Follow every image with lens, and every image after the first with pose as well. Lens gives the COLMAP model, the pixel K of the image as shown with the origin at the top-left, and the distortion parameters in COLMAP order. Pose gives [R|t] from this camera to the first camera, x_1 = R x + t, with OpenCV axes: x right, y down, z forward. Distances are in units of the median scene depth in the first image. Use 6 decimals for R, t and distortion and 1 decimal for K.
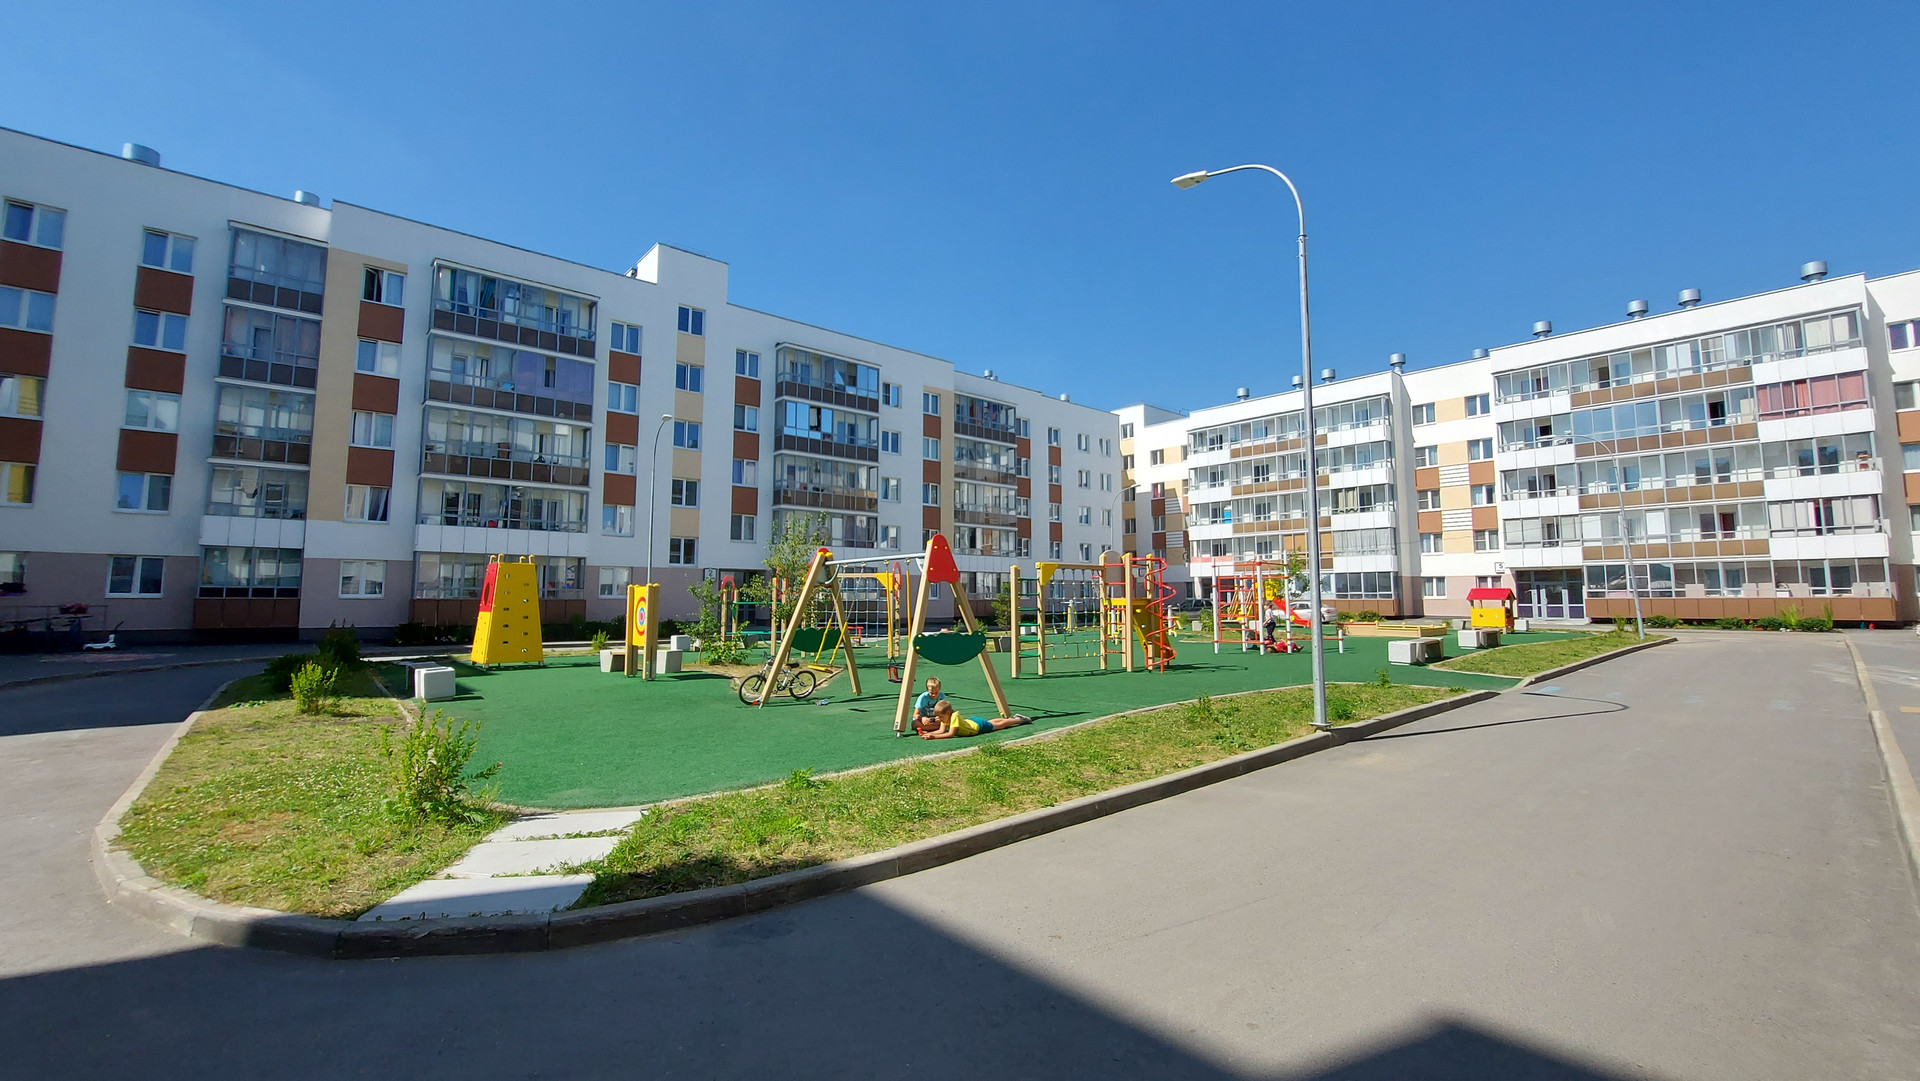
lens RADIAL K [[770.8, 0, 965.1], [0, 770.8, 524.8], [0, 0, 1]] dist [-0.012291, -0.003033]
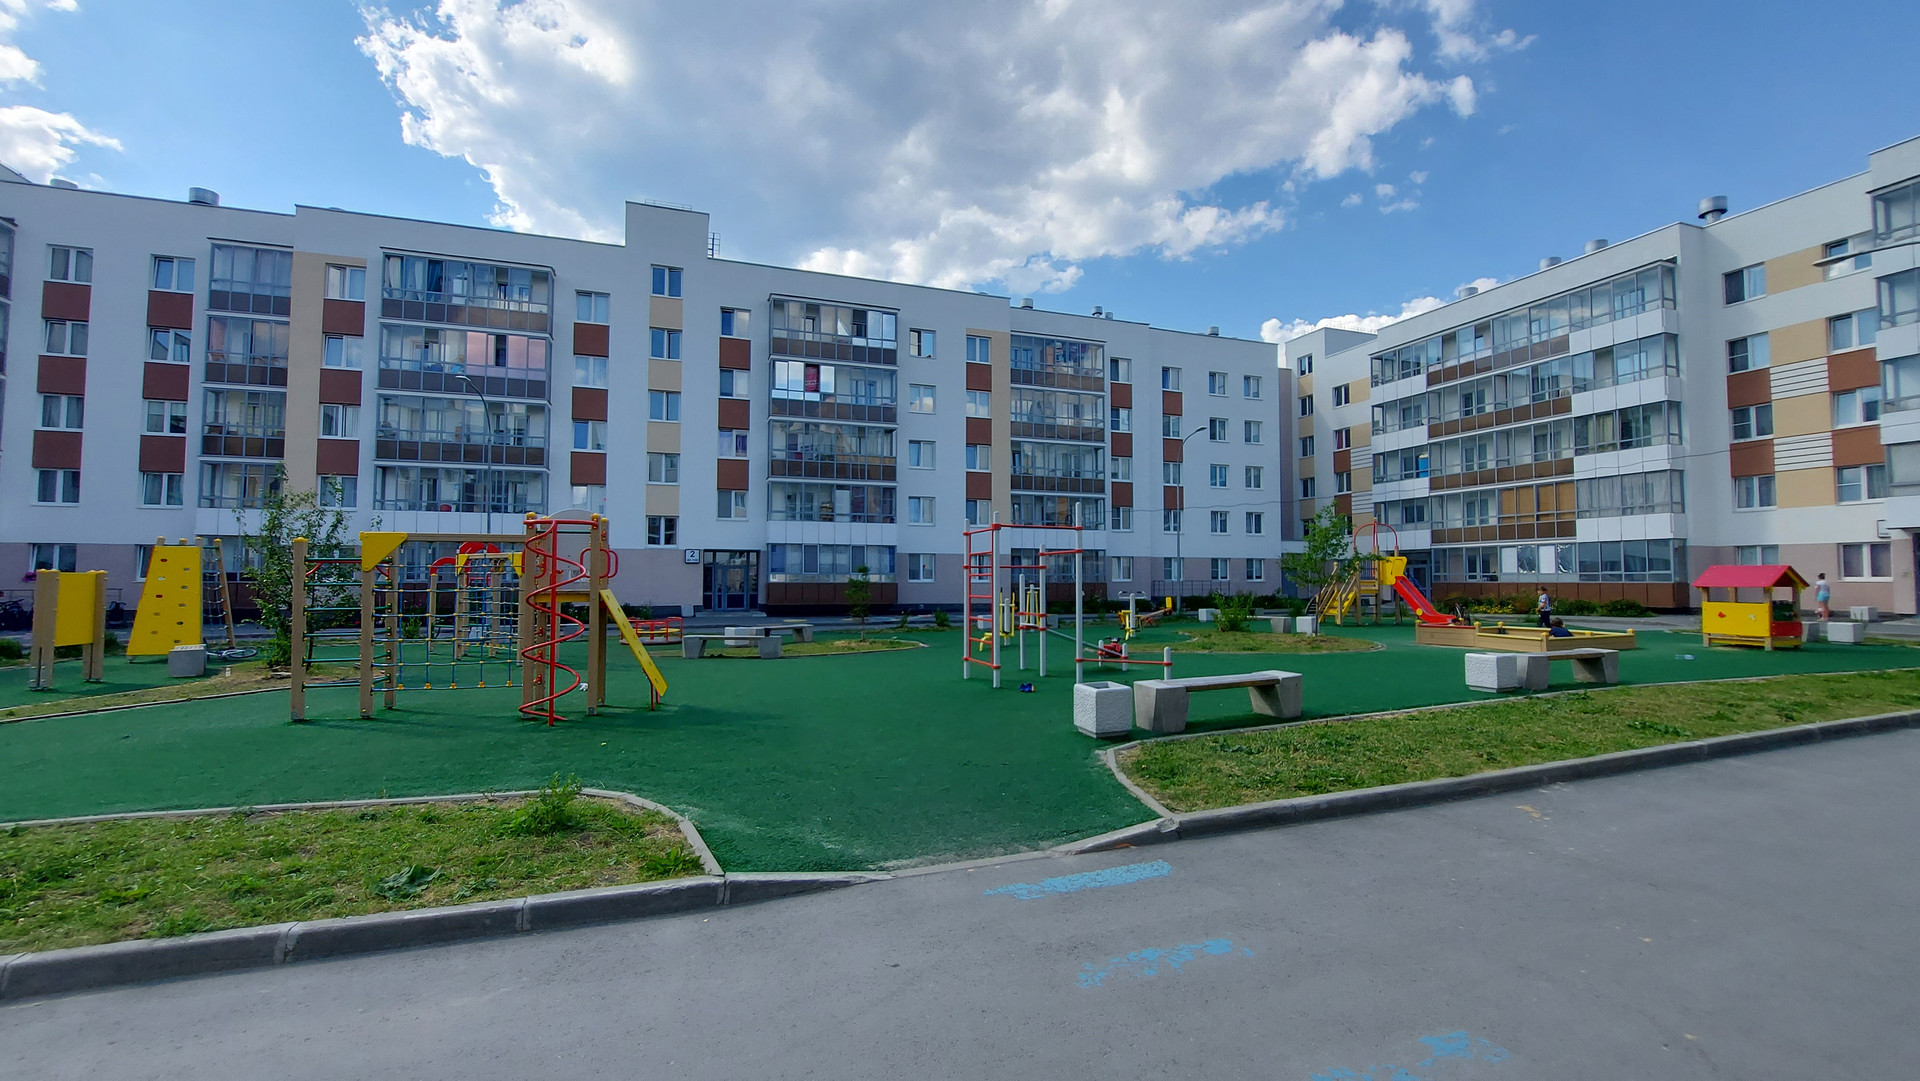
lens RADIAL K [[770.8, 0, 955.3], [0, 770.8, 550.7], [0, 0, 1]] dist [-0.012291, -0.003033]
pose [[0.928688, -0.013549, -0.370616, 0.271354], [0.035465, 0.997997, 0.052384, 0.018721], [0.369164, -0.061792, 0.927308, 0.223703]]
